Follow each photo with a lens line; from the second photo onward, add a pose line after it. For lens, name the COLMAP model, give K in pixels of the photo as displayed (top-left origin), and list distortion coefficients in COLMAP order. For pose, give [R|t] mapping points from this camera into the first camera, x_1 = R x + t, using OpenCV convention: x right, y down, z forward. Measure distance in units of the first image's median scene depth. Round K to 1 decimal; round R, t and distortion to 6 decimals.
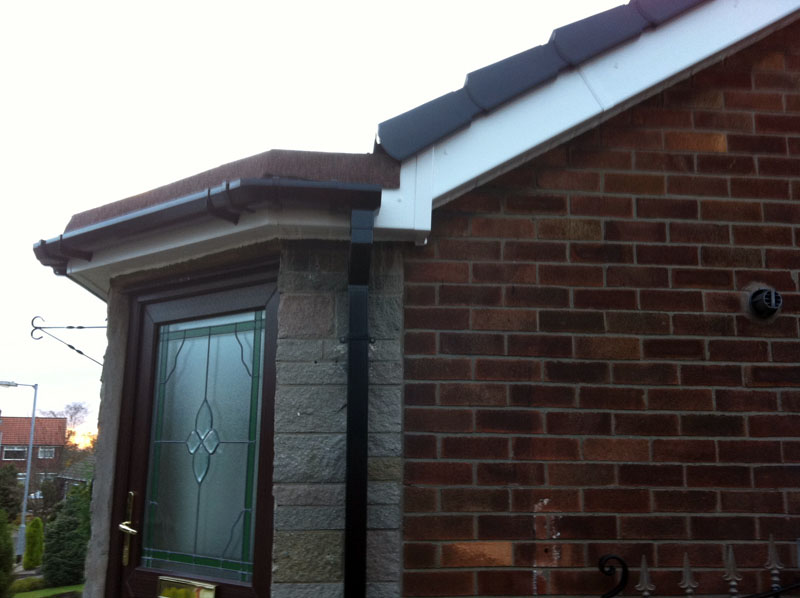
lens RADIAL K [[764.3, 0, 400.0], [0, 764.3, 299.0], [0, 0, 1]] dist [0.010198, -0.010020]
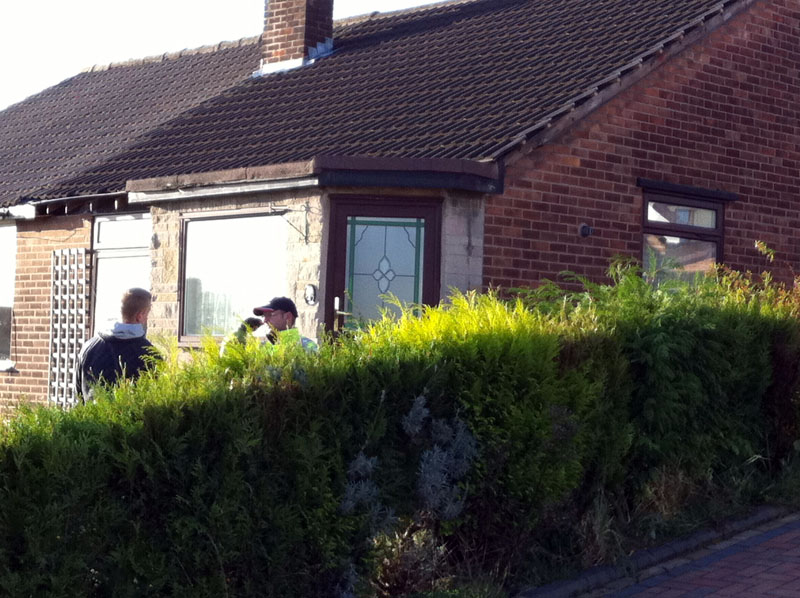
lens RADIAL K [[1683.7, 0, 400.0], [0, 1683.7, 299.0], [0, 0, 1]] dist [-1.237537, 22.336282]
pose [[0.787429, 0.038981, 0.615171, -3.288807], [-0.148248, 0.980682, 0.127618, -0.376793], [-0.598312, -0.191688, 0.777996, -2.864666]]
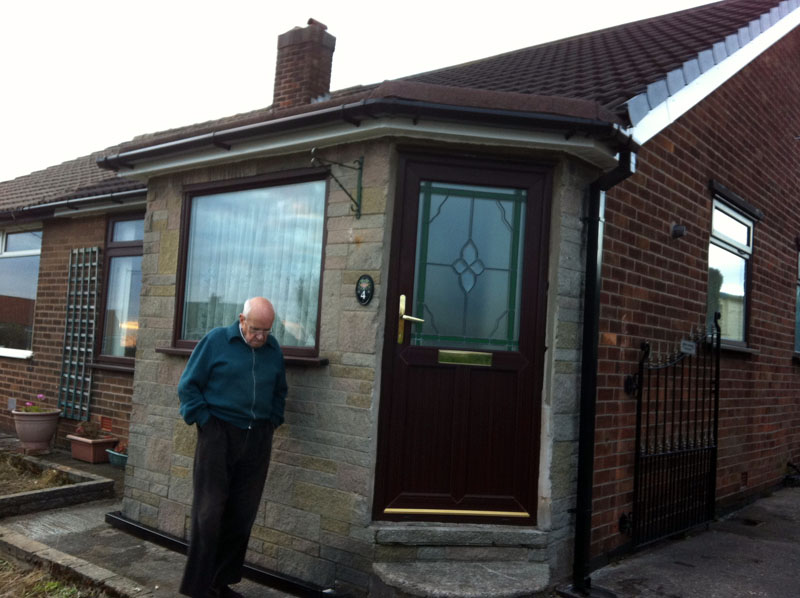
lens RADIAL K [[764.3, 0, 400.0], [0, 764.3, 299.0], [0, 0, 1]] dist [0.010198, -0.010020]
pose [[0.711813, 0.080676, 0.697720, -1.484032], [-0.197805, 0.976200, 0.088924, 0.148090], [-0.673940, -0.201309, 0.710830, -0.008606]]
